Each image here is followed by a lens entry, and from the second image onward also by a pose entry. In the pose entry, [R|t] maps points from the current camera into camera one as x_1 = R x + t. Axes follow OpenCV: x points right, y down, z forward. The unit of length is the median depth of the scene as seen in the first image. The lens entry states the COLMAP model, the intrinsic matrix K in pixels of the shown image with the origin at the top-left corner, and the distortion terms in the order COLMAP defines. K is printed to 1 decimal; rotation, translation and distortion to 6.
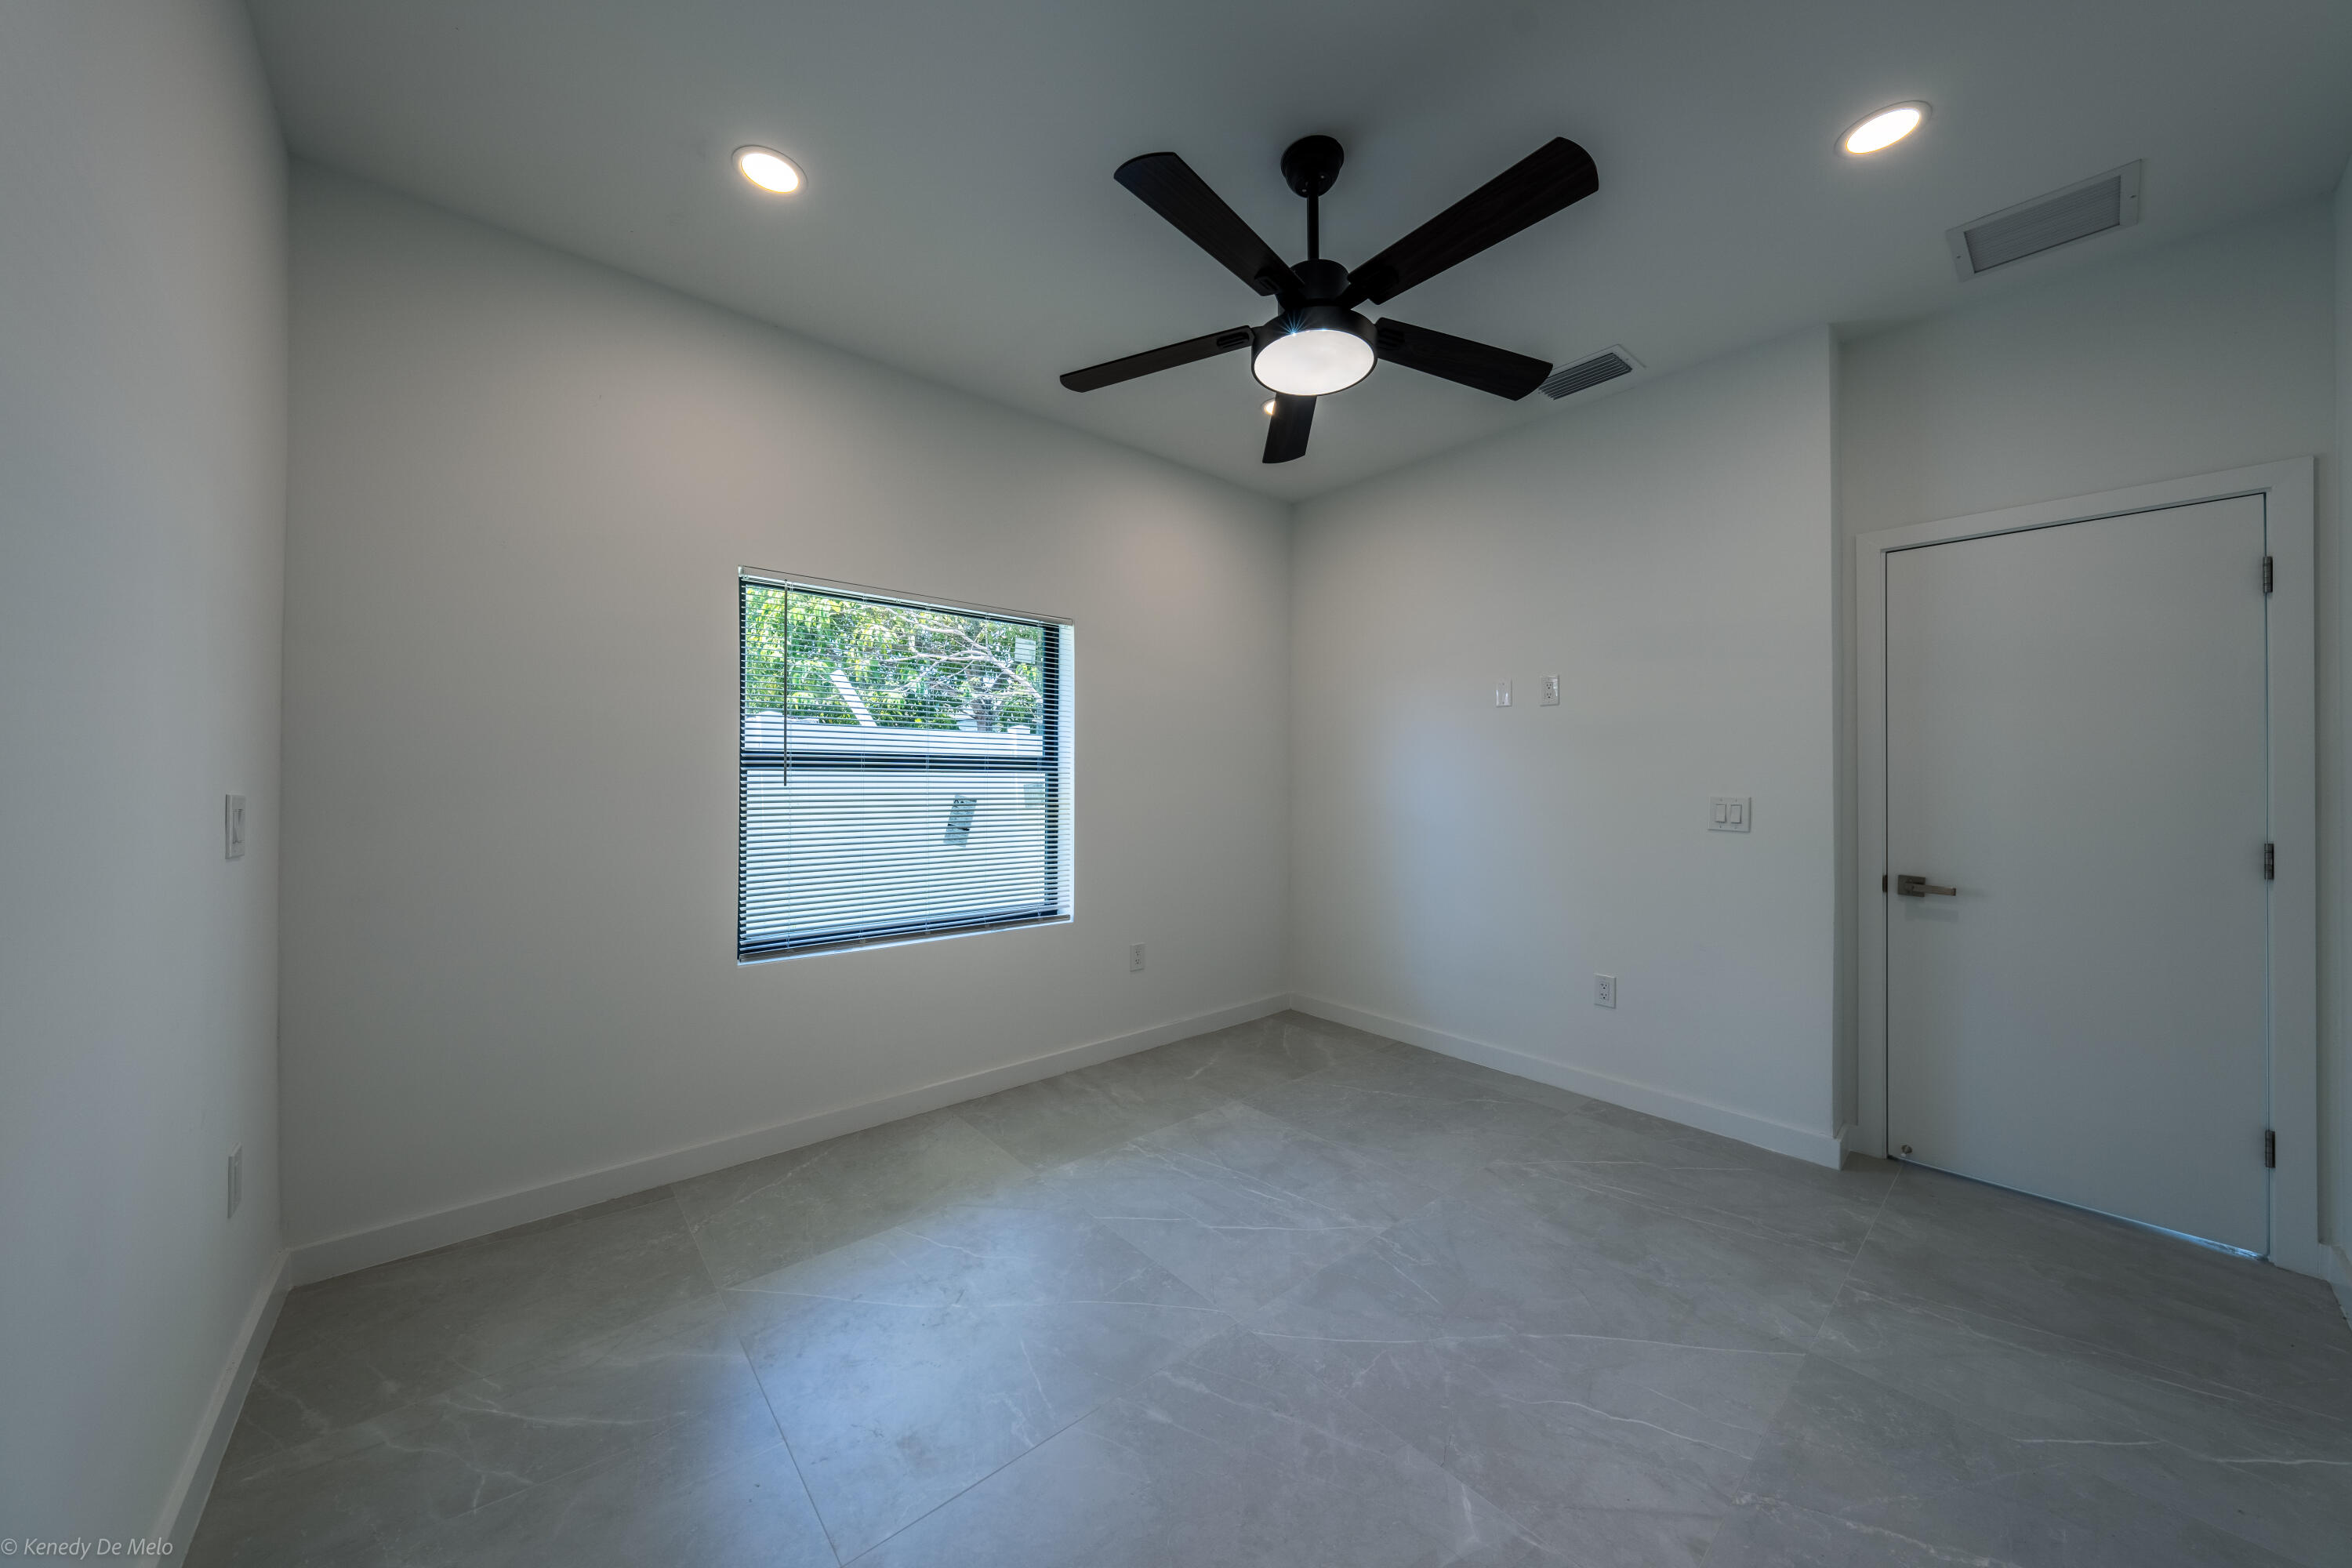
lens RADIAL K [[798.6, 0, 1173.3], [0, 798.6, 775.8], [0, 0, 1]] dist [0.000939, -0.001081]
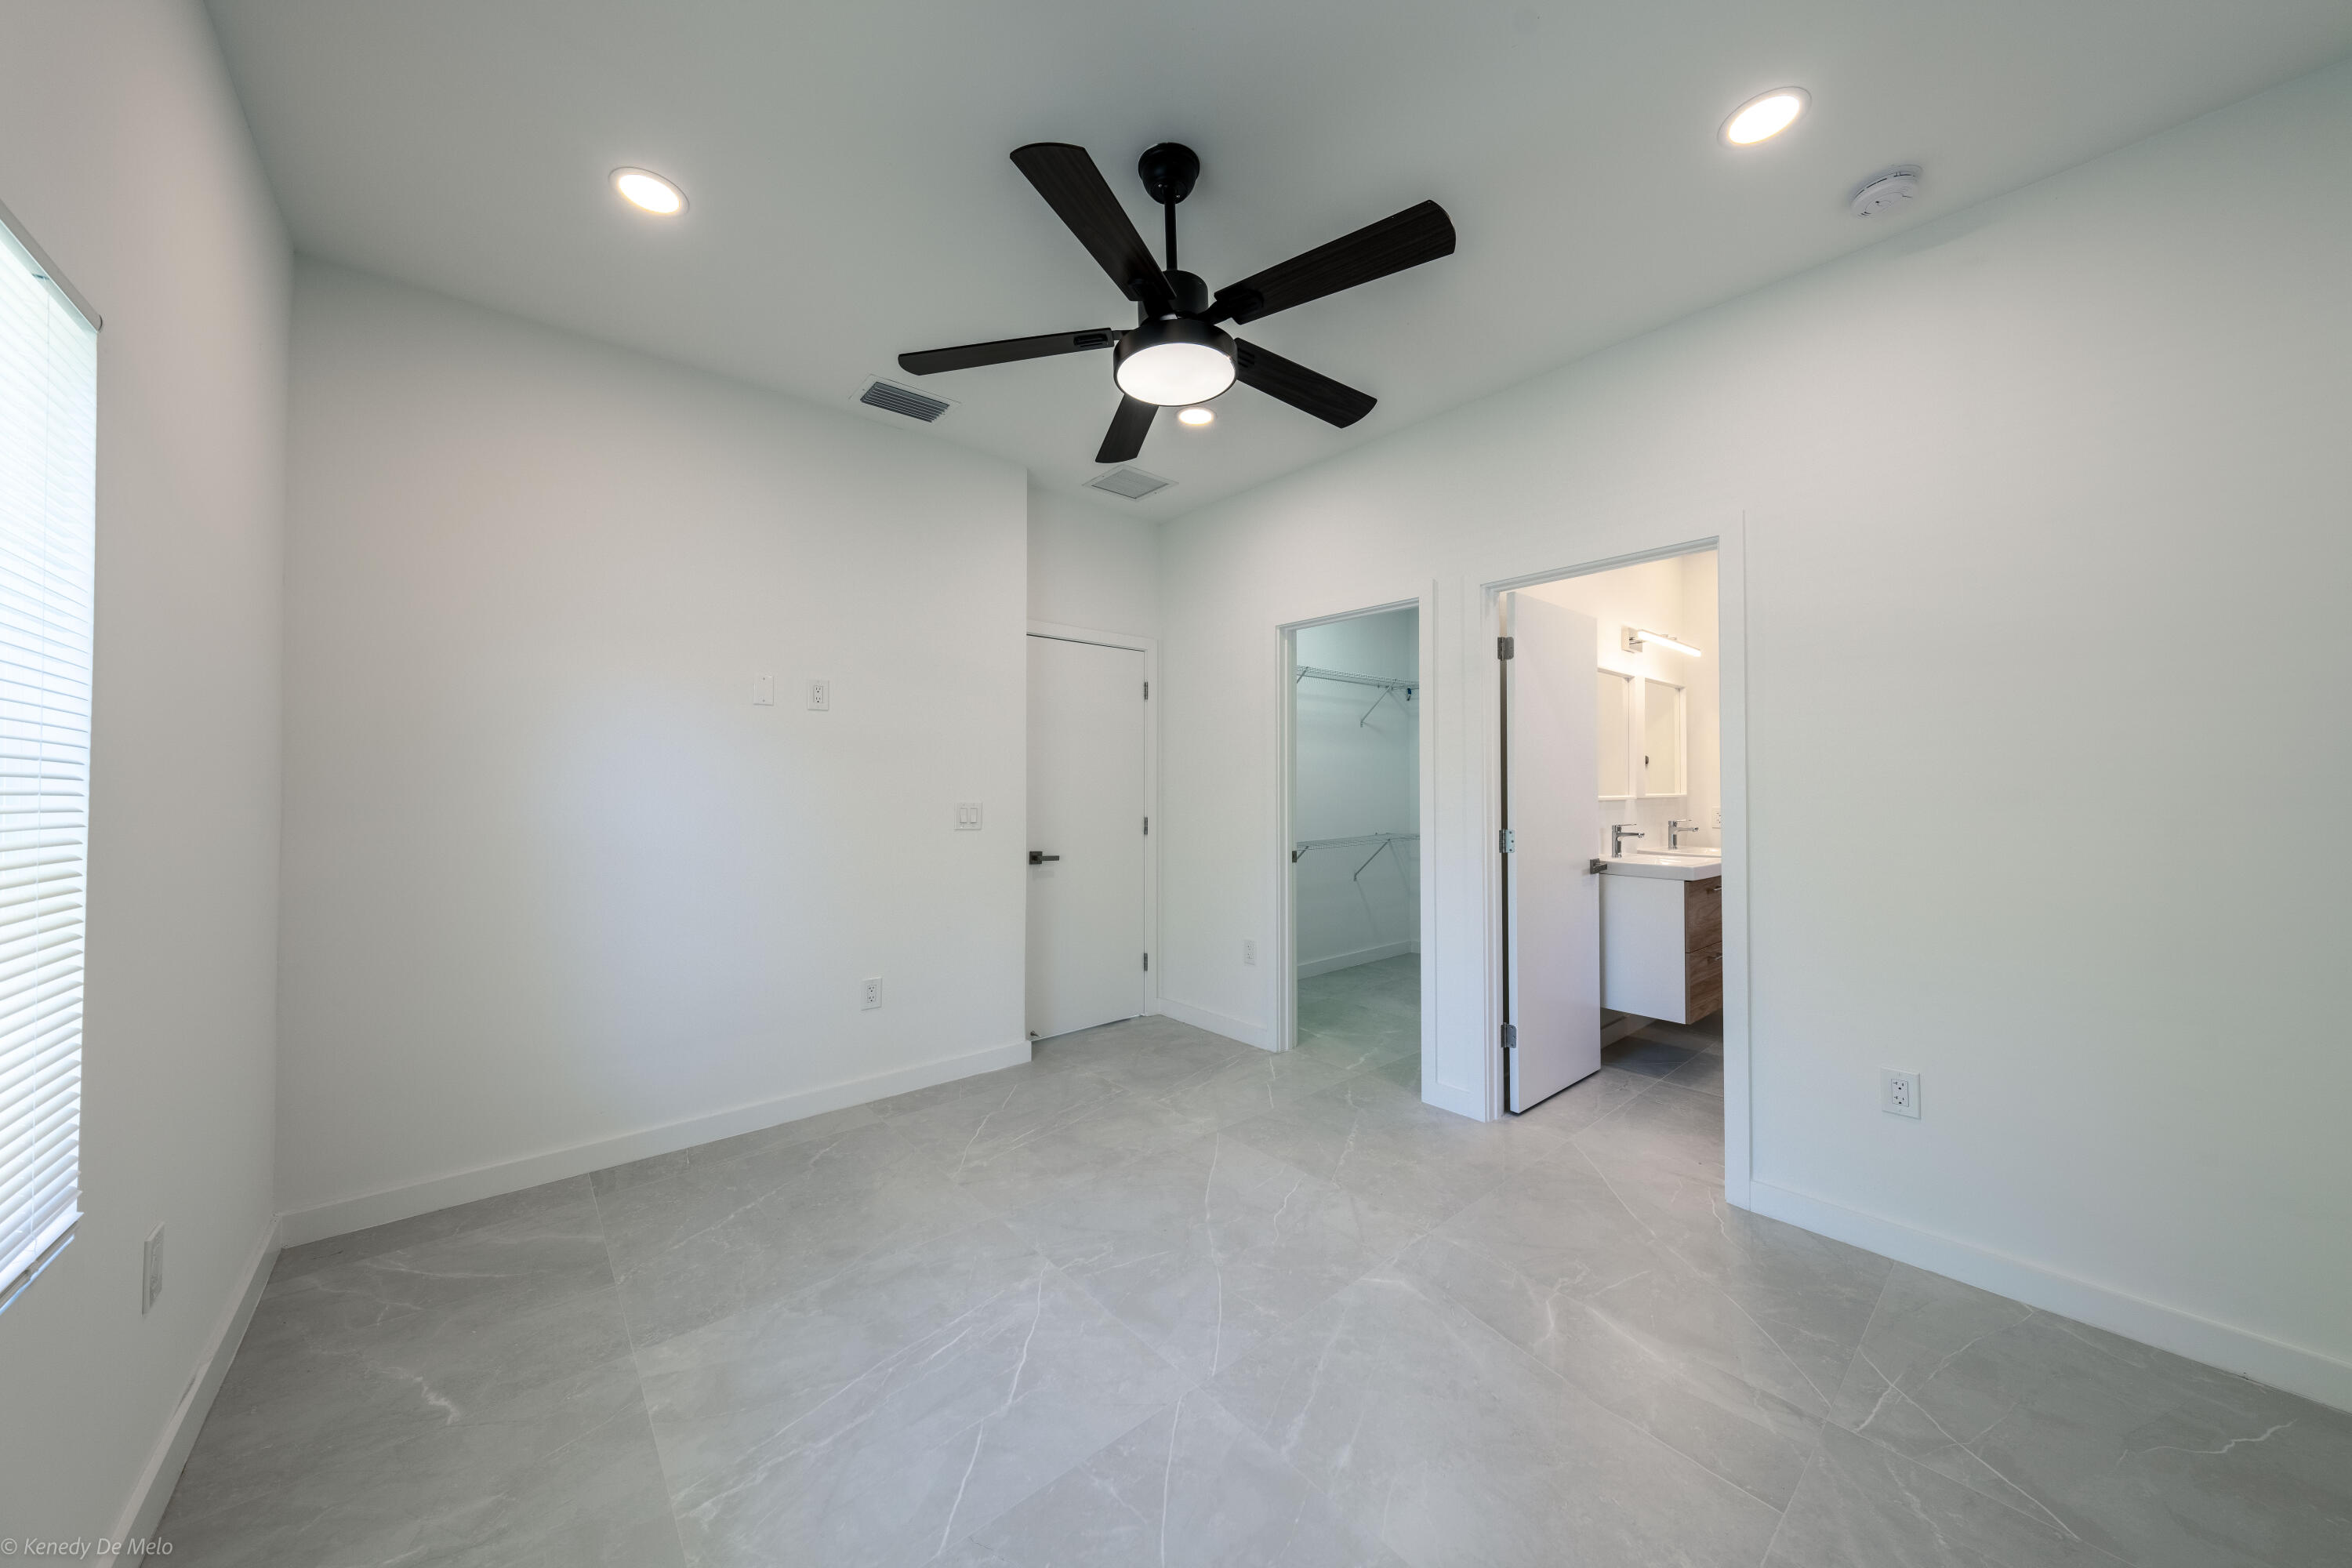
lens RADIAL K [[801.3, 0, 1179.0], [0, 801.3, 774.7], [0, 0, 1]] dist [0.000858, -0.000457]
pose [[-0.001851, 0.011597, 0.999931, -0.680070], [-0.003134, 0.999928, -0.011602, -0.003863], [-0.999993, -0.003156, -0.001814, 0.826499]]
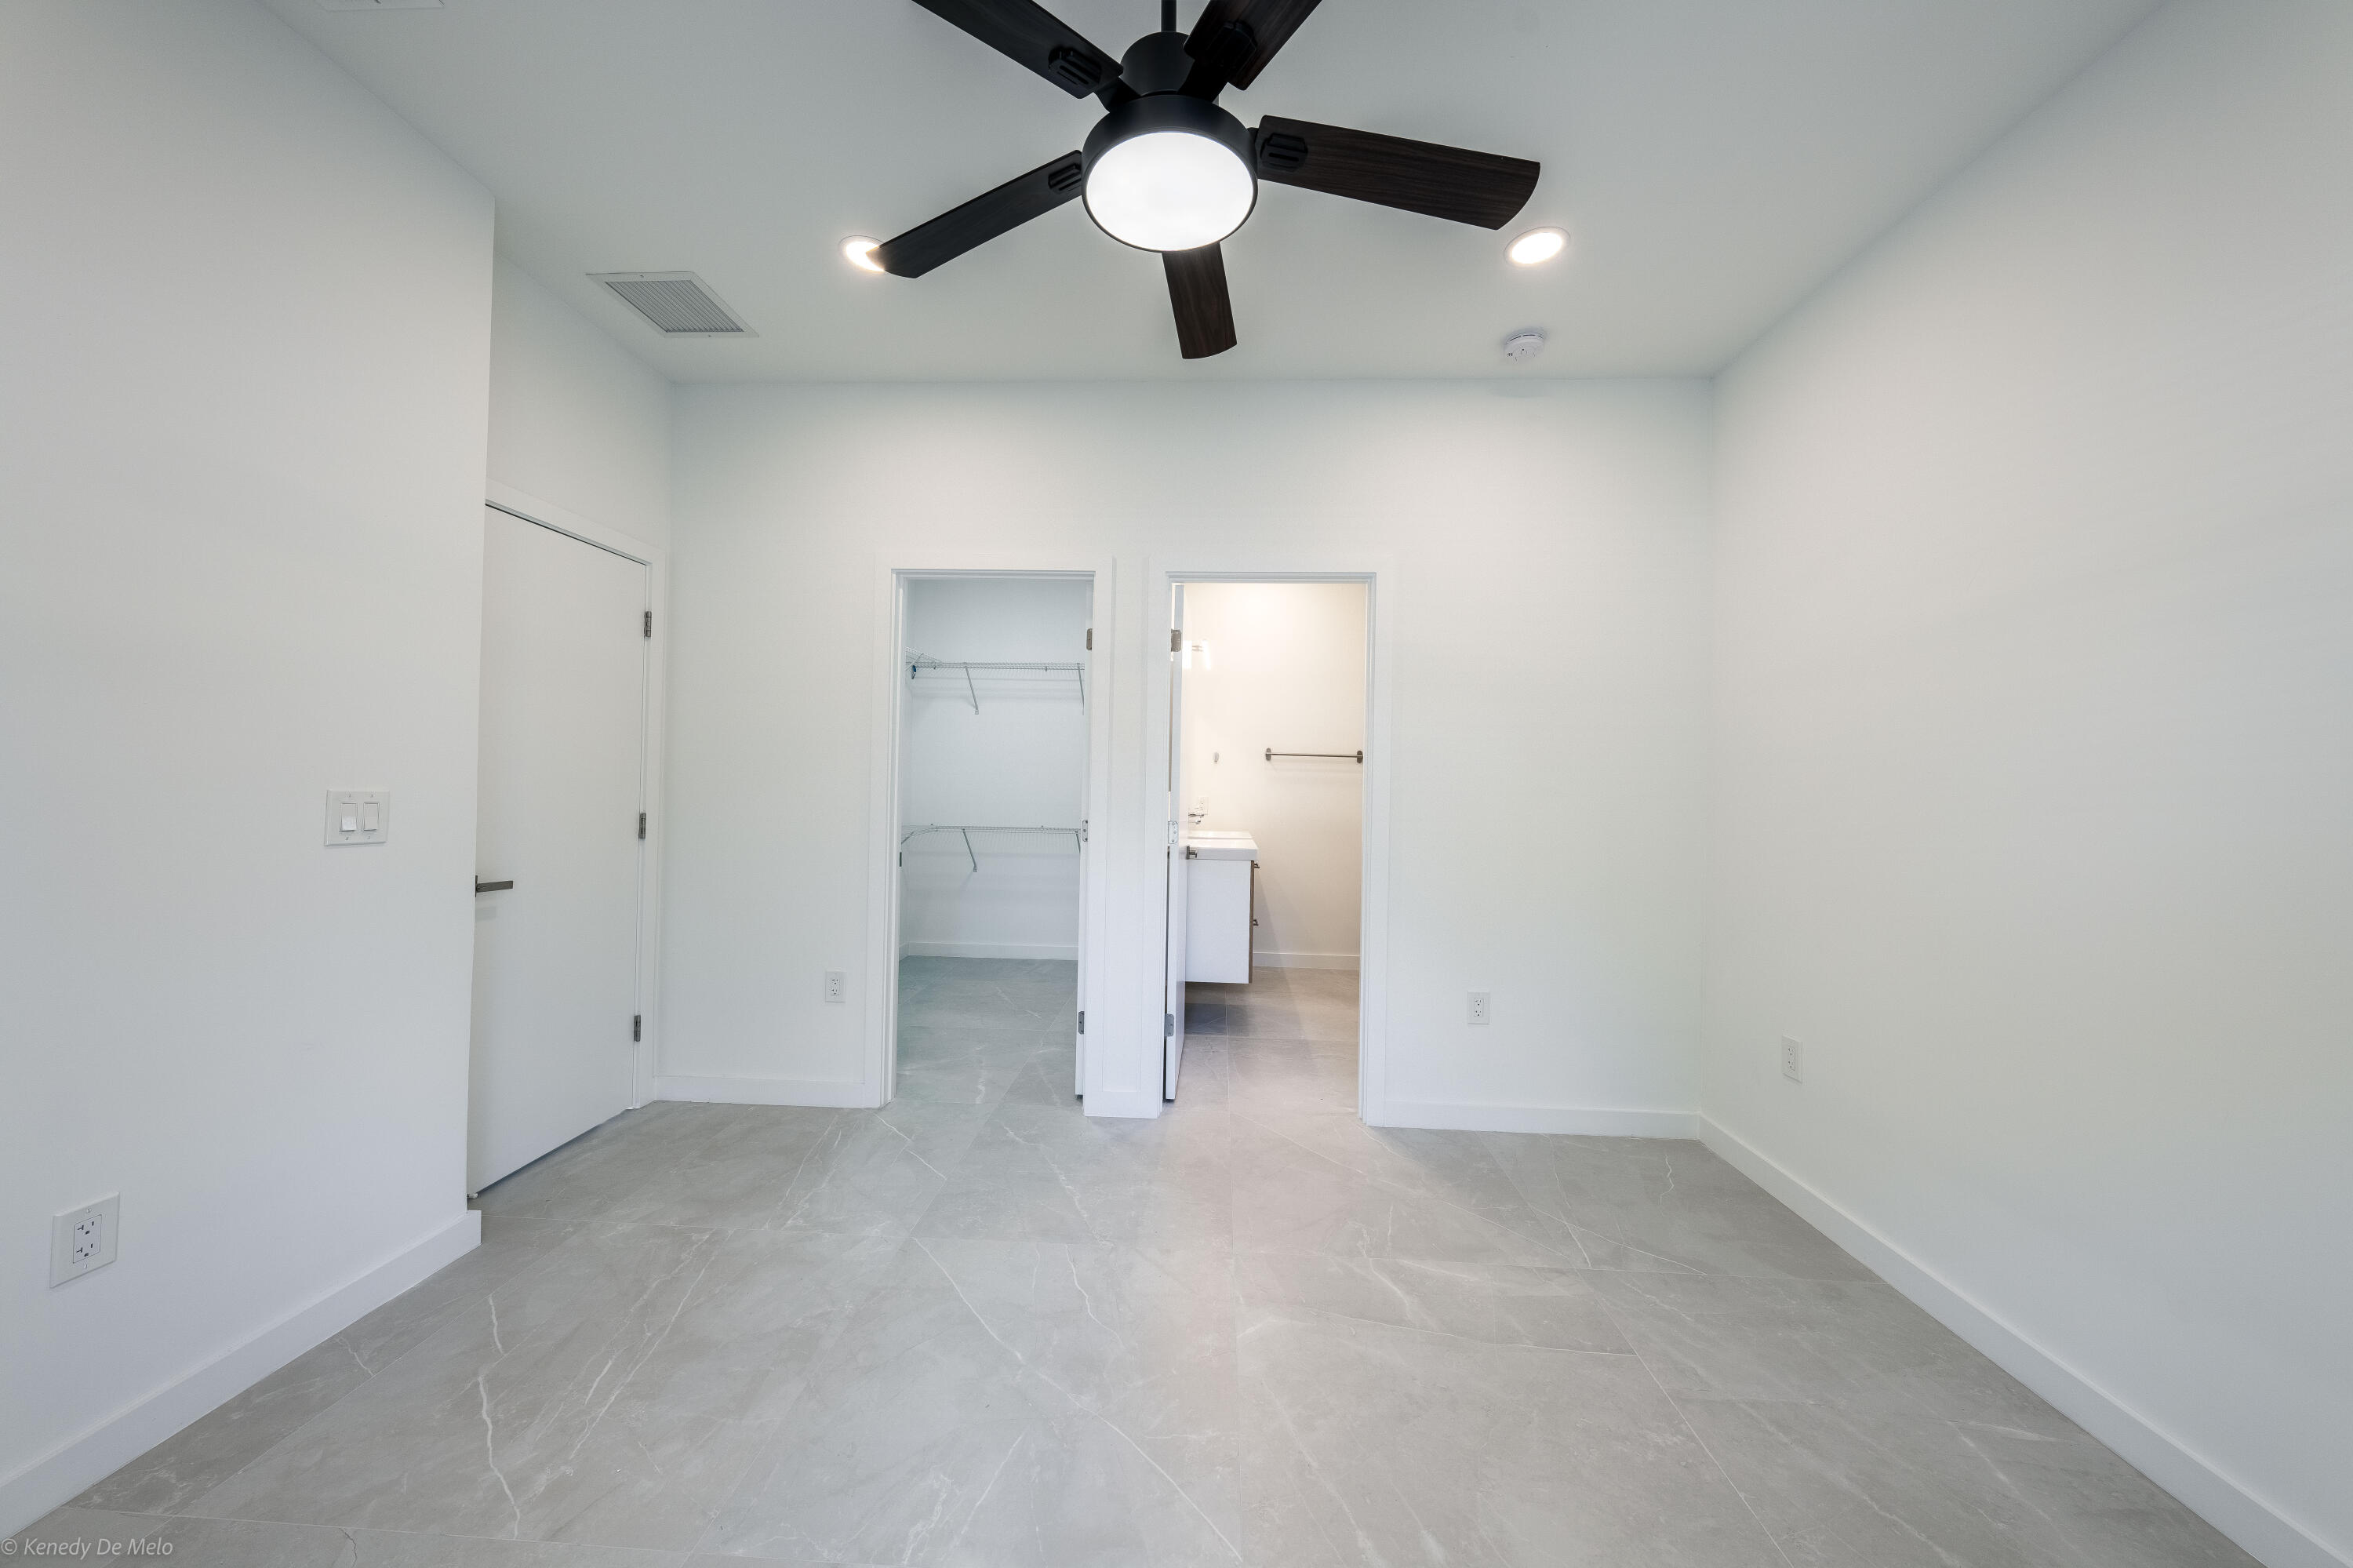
lens RADIAL K [[797.6, 0, 1180.1], [0, 797.6, 776.3], [0, 0, 1]] dist [0.000576, -0.000216]
pose [[-0.726967, -0.014716, 0.686514, -0.267059], [-0.024958, 0.999676, -0.004999, 0.001854], [-0.686218, -0.020768, -0.727099, 1.242469]]
